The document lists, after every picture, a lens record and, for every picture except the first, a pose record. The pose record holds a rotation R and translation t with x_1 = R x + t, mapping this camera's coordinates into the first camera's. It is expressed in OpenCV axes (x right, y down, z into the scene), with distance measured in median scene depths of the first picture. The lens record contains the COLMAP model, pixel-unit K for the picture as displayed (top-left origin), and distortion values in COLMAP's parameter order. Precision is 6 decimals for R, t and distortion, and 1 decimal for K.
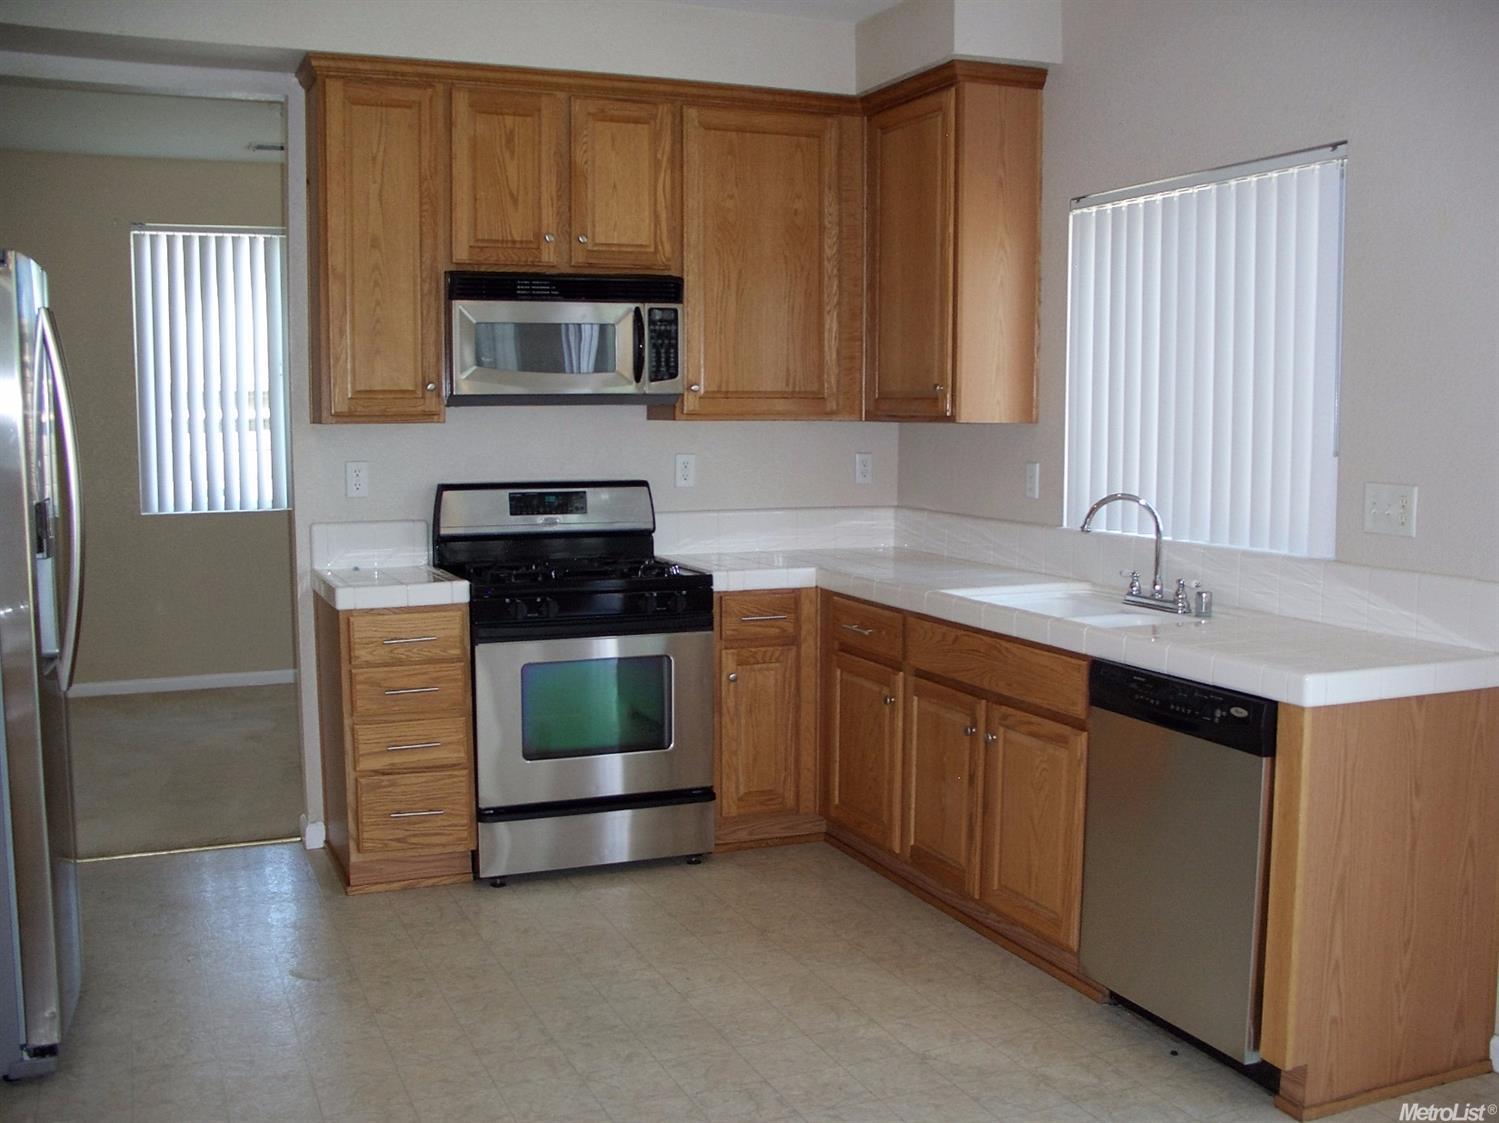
lens RADIAL K [[1522.5, 0, 788.0], [0, 1522.5, 572.3], [0, 0, 1]] dist [-0.200495, 0.240640]
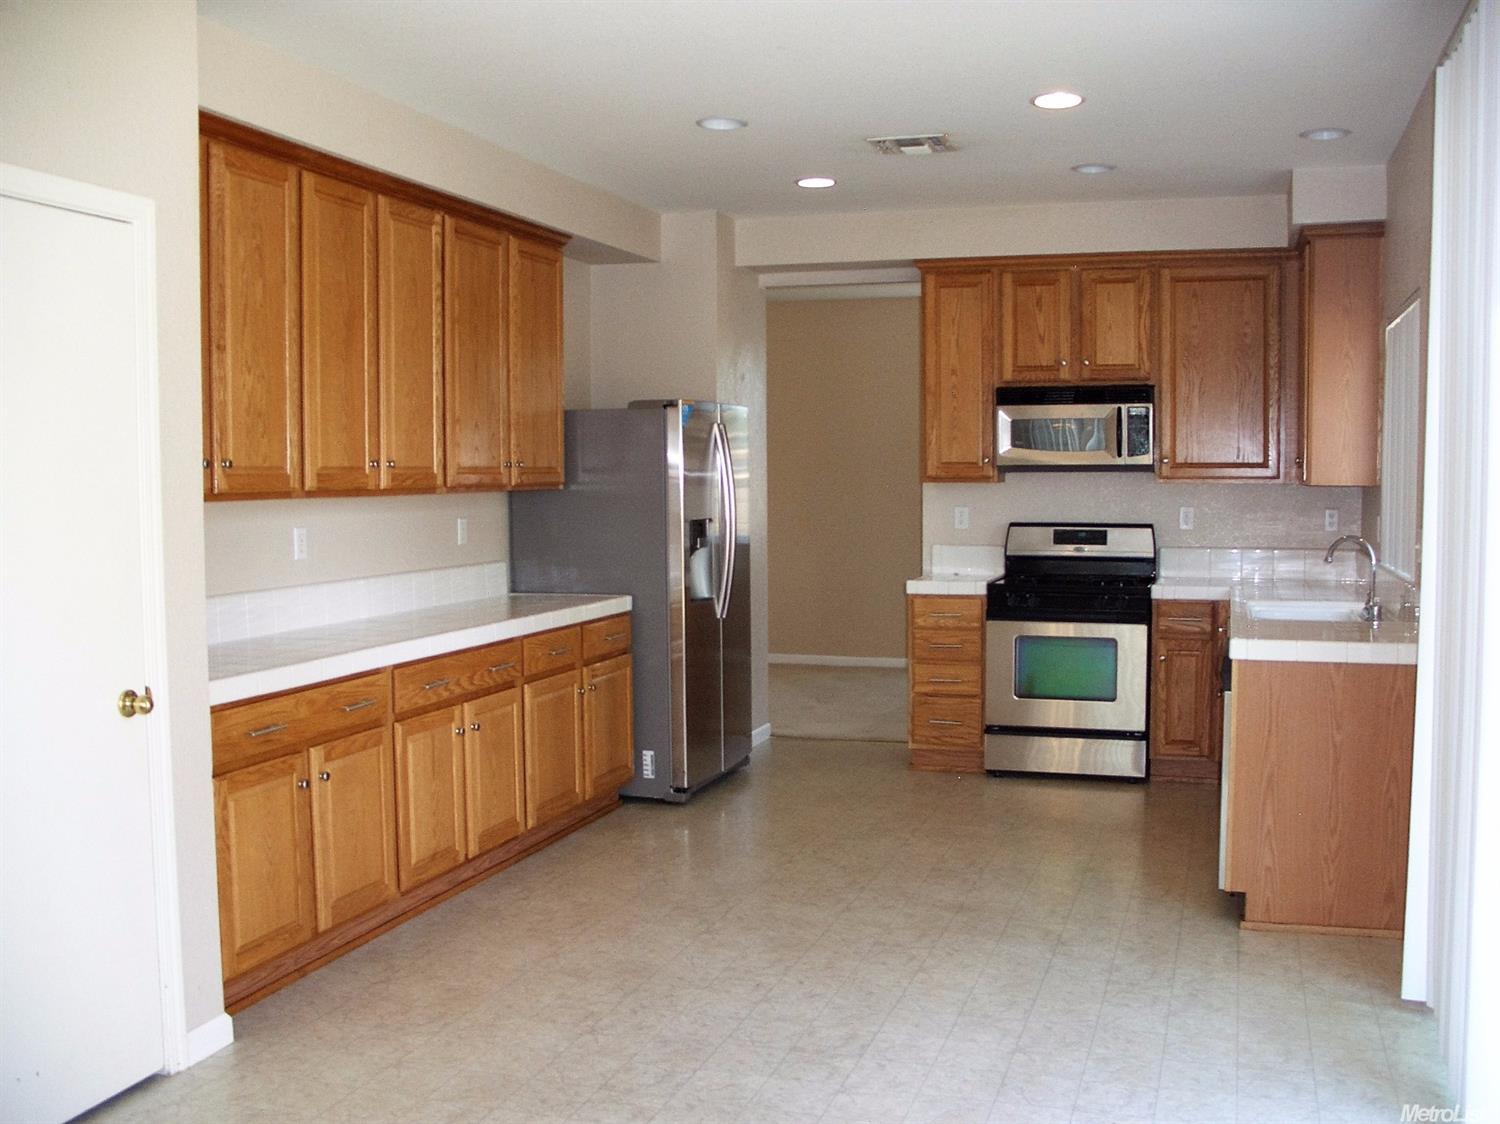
lens RADIAL K [[1523.5, 0, 788.5], [0, 1523.5, 572.9], [0, 0, 1]] dist [-0.200495, 0.240640]
pose [[0.757557, 0.039502, -0.651572, 0.638087], [-0.064617, 0.997803, -0.014635, 0.031974], [0.649562, 0.053189, 0.758445, -0.339634]]
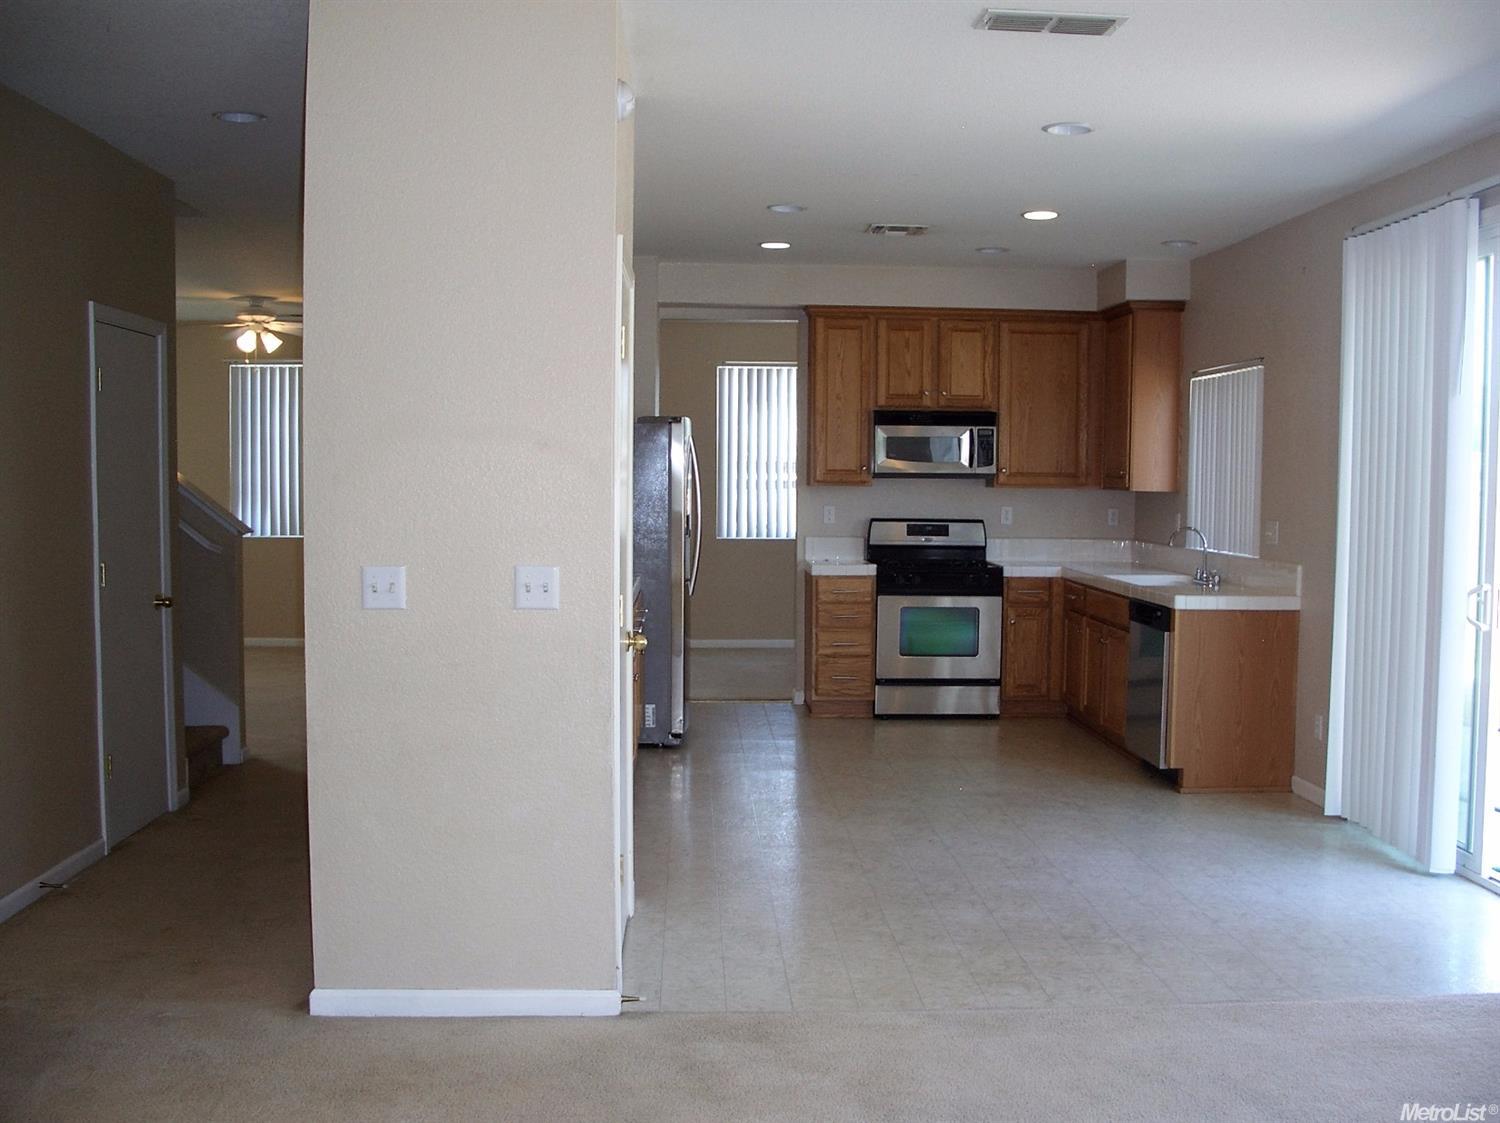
lens RADIAL K [[1575.6, 0, 784.3], [0, 1575.6, 561.9], [0, 0, 1]] dist [-0.186299, 0.010248]
pose [[0.936024, 0.028449, -0.350784, 0.388548], [-0.046751, 0.997945, -0.043814, 0.094416], [0.348816, 0.057410, 0.935431, -0.957879]]
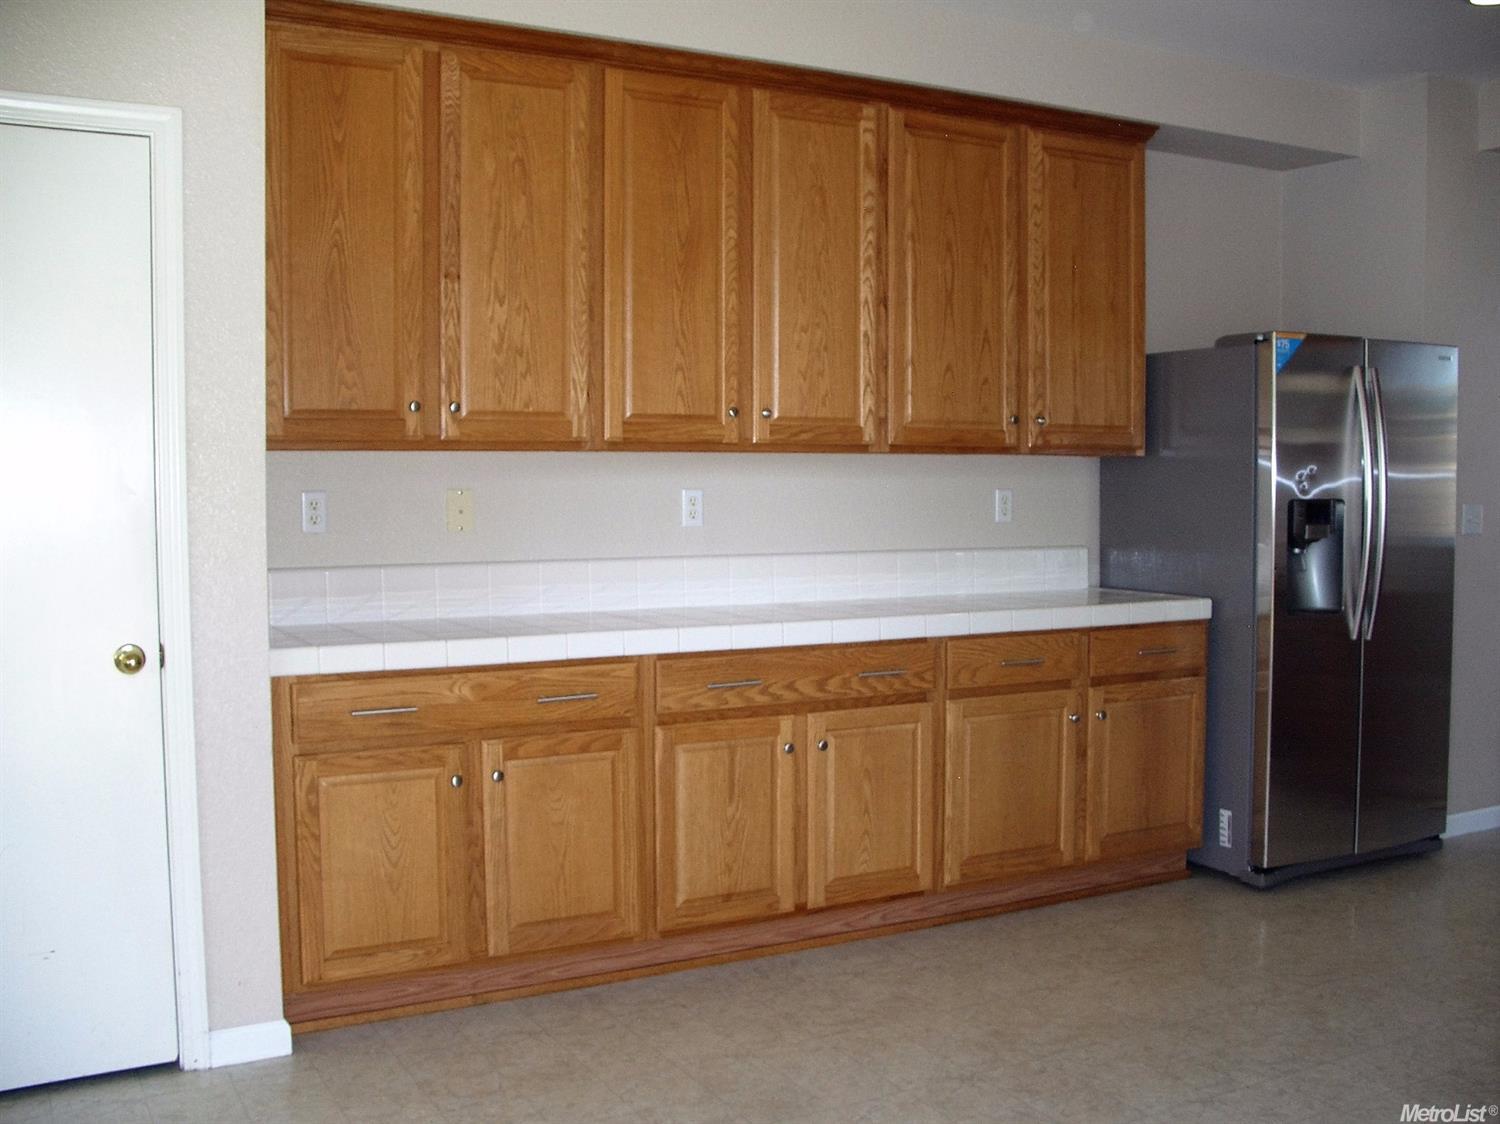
lens RADIAL K [[1523.5, 0, 788.5], [0, 1523.5, 572.9], [0, 0, 1]] dist [-0.200495, 0.240640]
pose [[0.091443, 0.064002, -0.993751, 0.611431], [-0.106393, 0.992848, 0.054154, -0.000485], [0.990110, 0.100776, 0.097599, 0.235522]]
